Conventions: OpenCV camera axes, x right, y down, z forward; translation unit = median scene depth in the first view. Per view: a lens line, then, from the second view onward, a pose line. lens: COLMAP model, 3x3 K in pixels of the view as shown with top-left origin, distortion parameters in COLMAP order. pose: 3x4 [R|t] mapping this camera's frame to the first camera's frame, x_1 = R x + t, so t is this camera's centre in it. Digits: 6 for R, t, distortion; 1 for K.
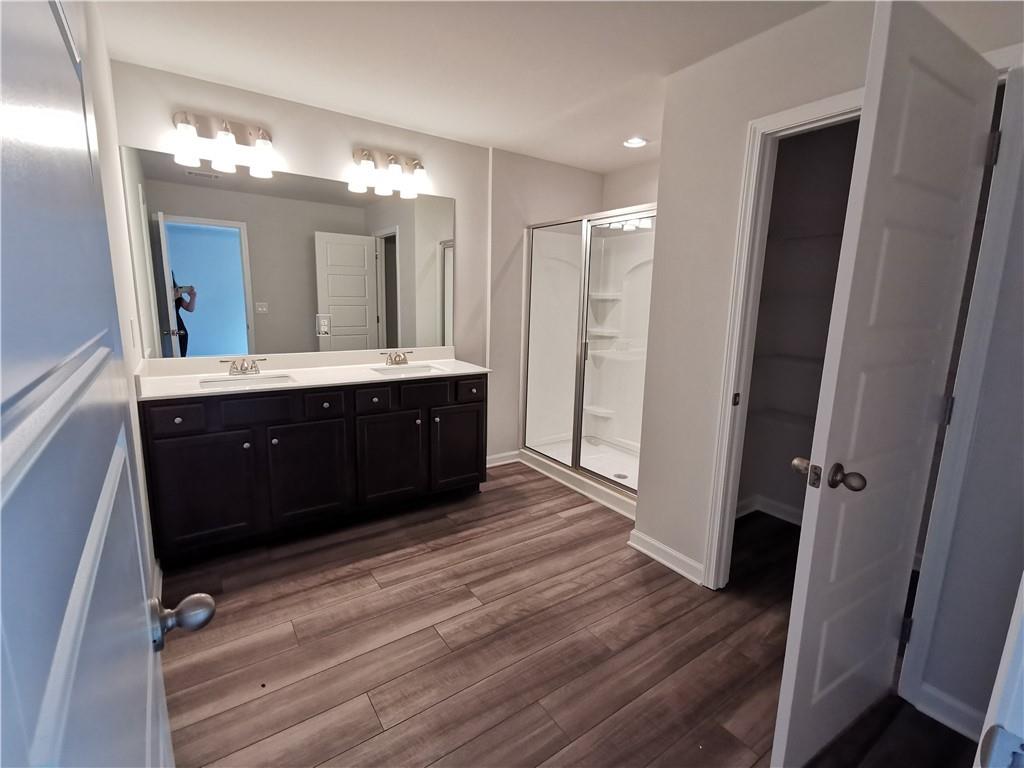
lens RADIAL K [[474.0, 0, 509.3], [0, 474.0, 381.5], [0, 0, 1]] dist [0.014658, -0.000263]
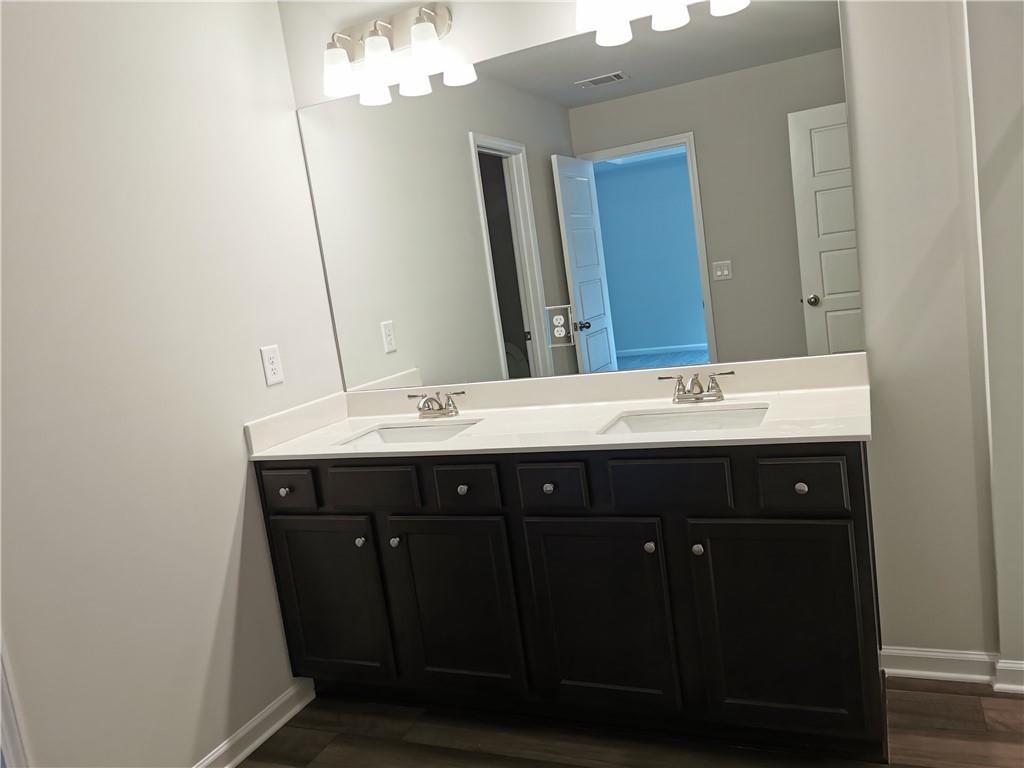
lens RADIAL K [[798.0, 0, 510.0], [0, 798.0, 380.6], [0, 0, 1]] dist [0.032107, -0.000227]
pose [[0.520515, 0.020968, -0.853595, 0.314807], [-0.001616, 0.999721, 0.023572, -0.072604], [0.853851, -0.010890, 0.520403, 0.454378]]
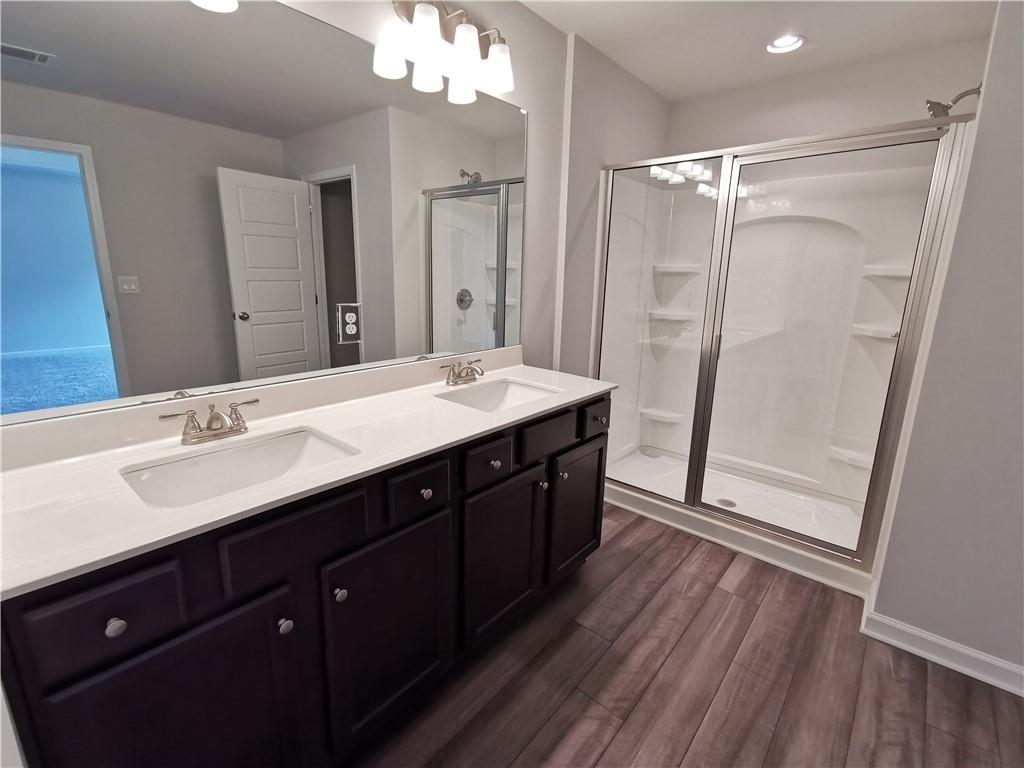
lens RADIAL K [[474.0, 0, 512.3], [0, 474.0, 379.5], [0, 0, 1]] dist [0.014658, -0.000263]
pose [[0.965306, -0.058820, 0.254410, -0.327026], [0.044572, 0.997117, 0.061416, -0.073614], [-0.257289, -0.047945, 0.965144, 0.396116]]
